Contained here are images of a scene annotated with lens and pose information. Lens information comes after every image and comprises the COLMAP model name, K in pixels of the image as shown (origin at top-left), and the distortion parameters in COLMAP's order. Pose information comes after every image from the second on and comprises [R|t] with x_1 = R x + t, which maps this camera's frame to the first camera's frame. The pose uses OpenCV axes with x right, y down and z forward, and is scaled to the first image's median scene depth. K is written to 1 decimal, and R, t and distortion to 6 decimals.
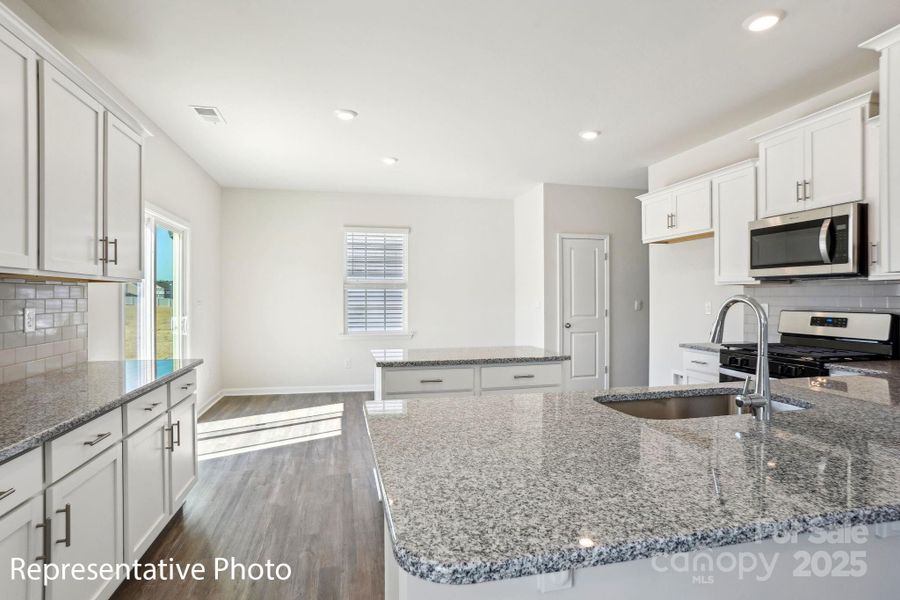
lens RADIAL K [[481.9, 0, 450.7], [0, 481.9, 300.1], [0, 0, 1]] dist [-0.037599, 0.010901]
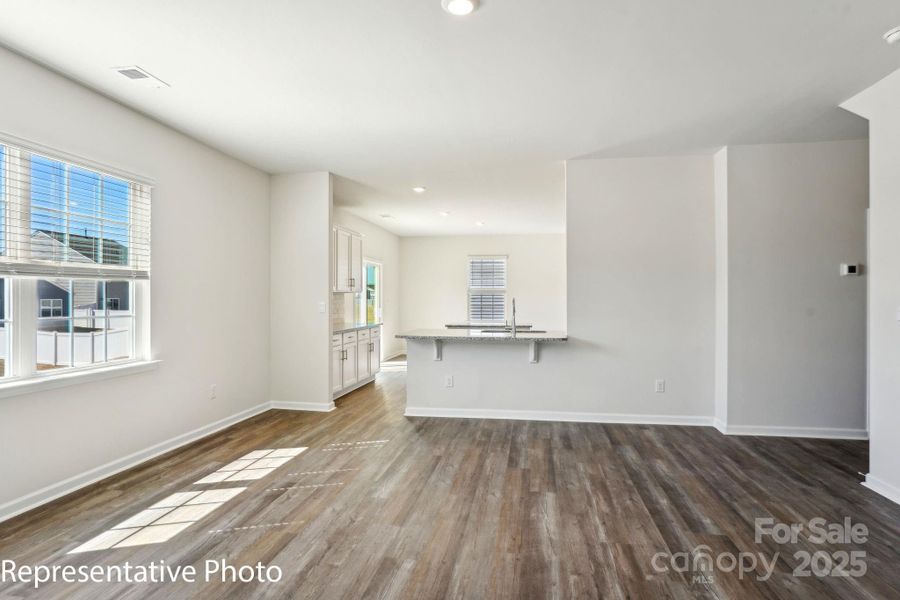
lens RADIAL K [[481.9, 0, 449.4], [0, 481.9, 300.1], [0, 0, 1]] dist [-0.037599, 0.010901]
pose [[0.926659, 0.003687, -0.375885, 0.714175], [-0.005168, 0.999982, -0.002933, 0.006334], [0.375868, 0.004660, 0.926662, -1.150038]]
